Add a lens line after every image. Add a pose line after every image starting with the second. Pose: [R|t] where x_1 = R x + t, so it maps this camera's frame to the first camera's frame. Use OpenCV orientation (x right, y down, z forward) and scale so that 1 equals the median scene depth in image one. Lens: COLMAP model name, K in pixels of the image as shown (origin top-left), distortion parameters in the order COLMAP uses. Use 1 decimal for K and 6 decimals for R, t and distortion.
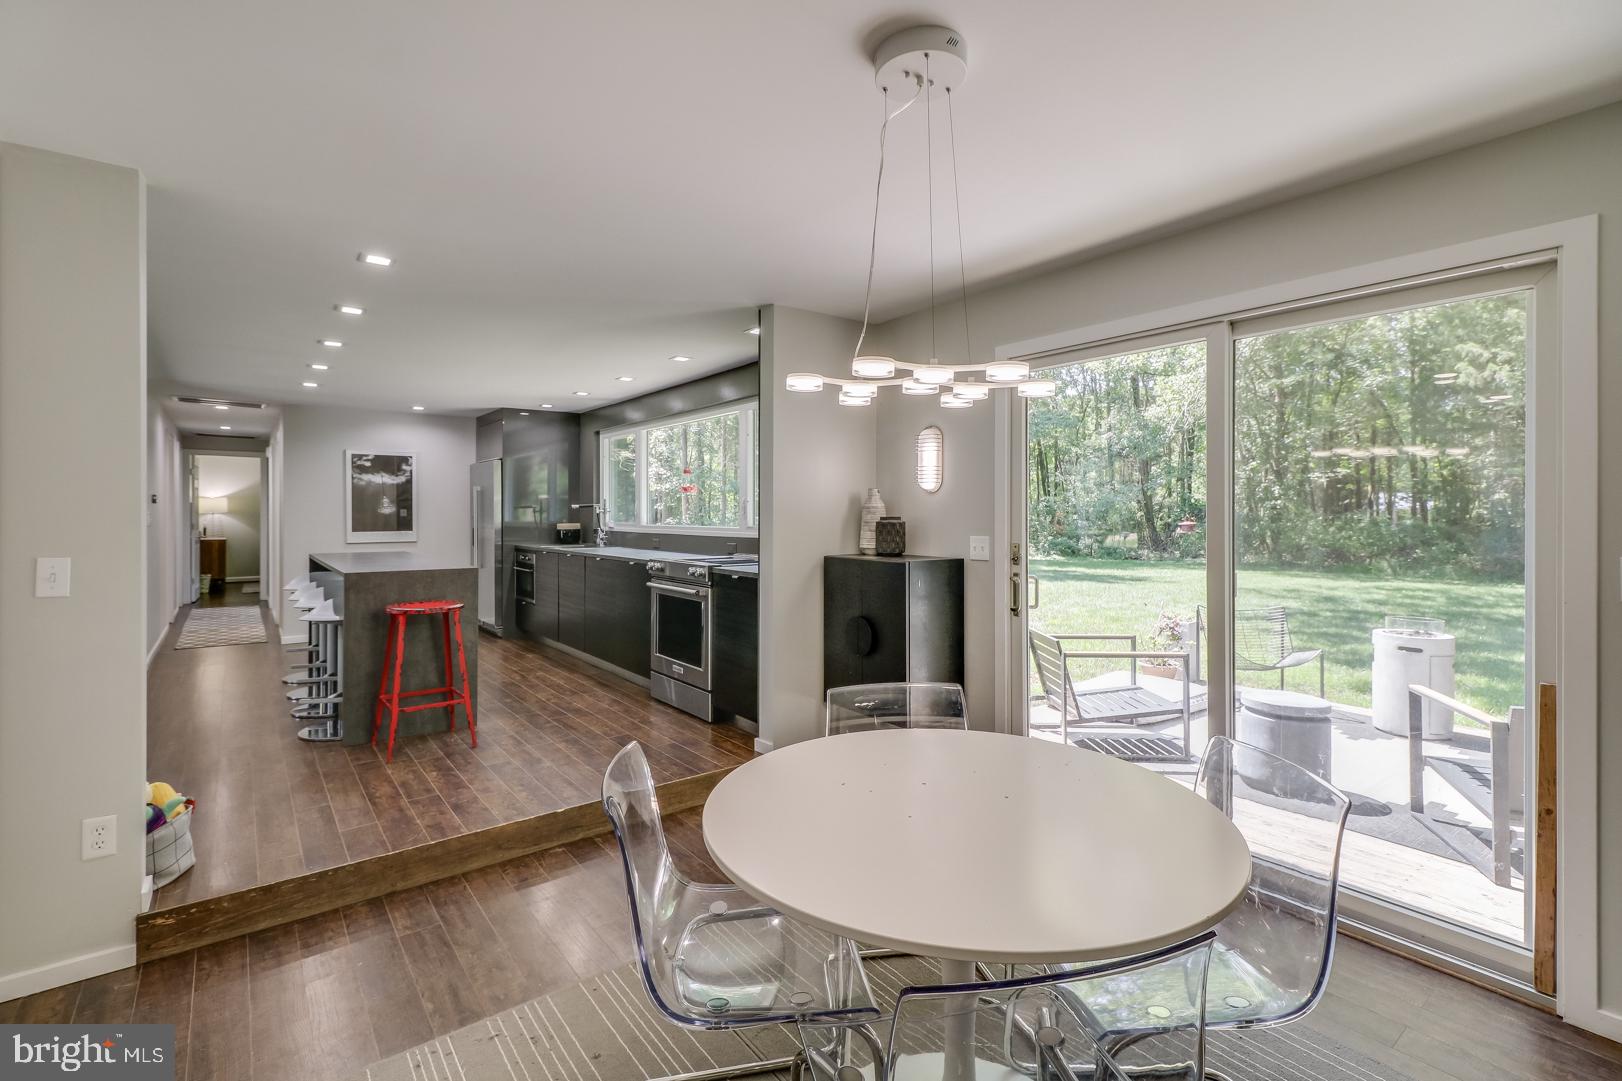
lens RADIAL K [[749.5, 0, 810.7], [0, 749.5, 503.1], [0, 0, 1]] dist [-0.001372, -0.000315]
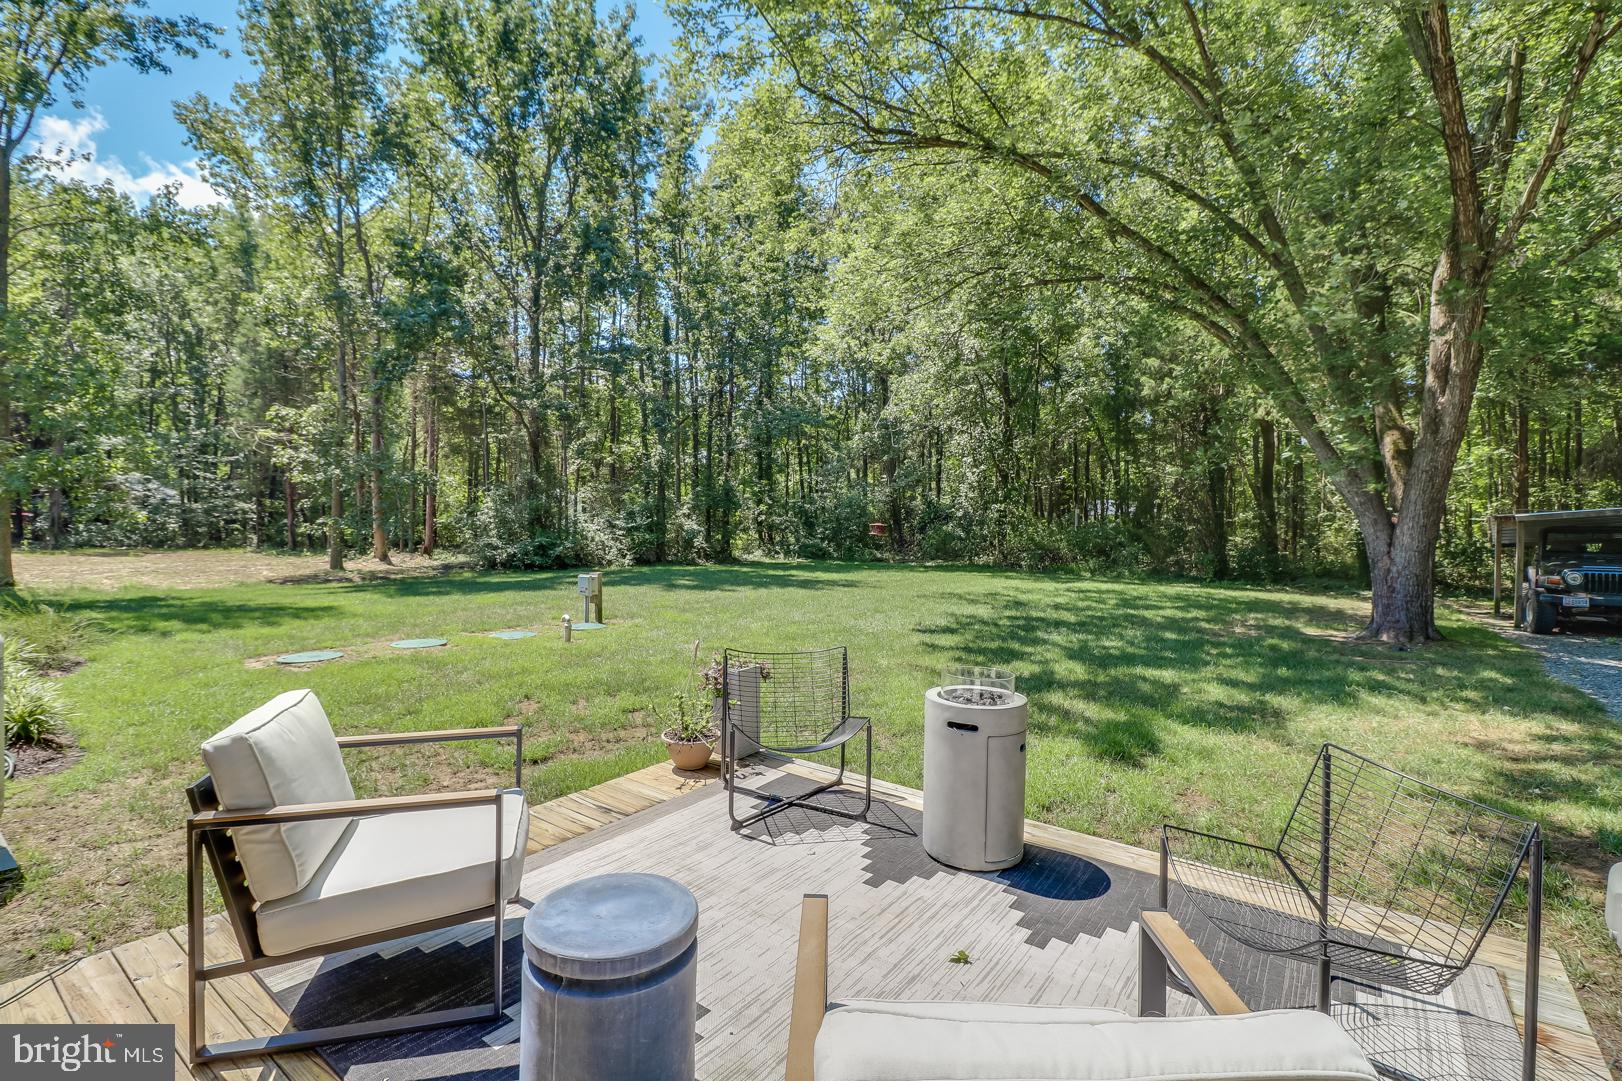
lens RADIAL K [[749.5, 0, 810.7], [0, 749.5, 503.1], [0, 0, 1]] dist [-0.001372, -0.000315]
pose [[0.961781, 0.012771, 0.273520, 0.124097], [-0.012683, 0.999917, -0.002091, 0.002161], [-0.273524, -0.001458, 0.961864, 0.104949]]
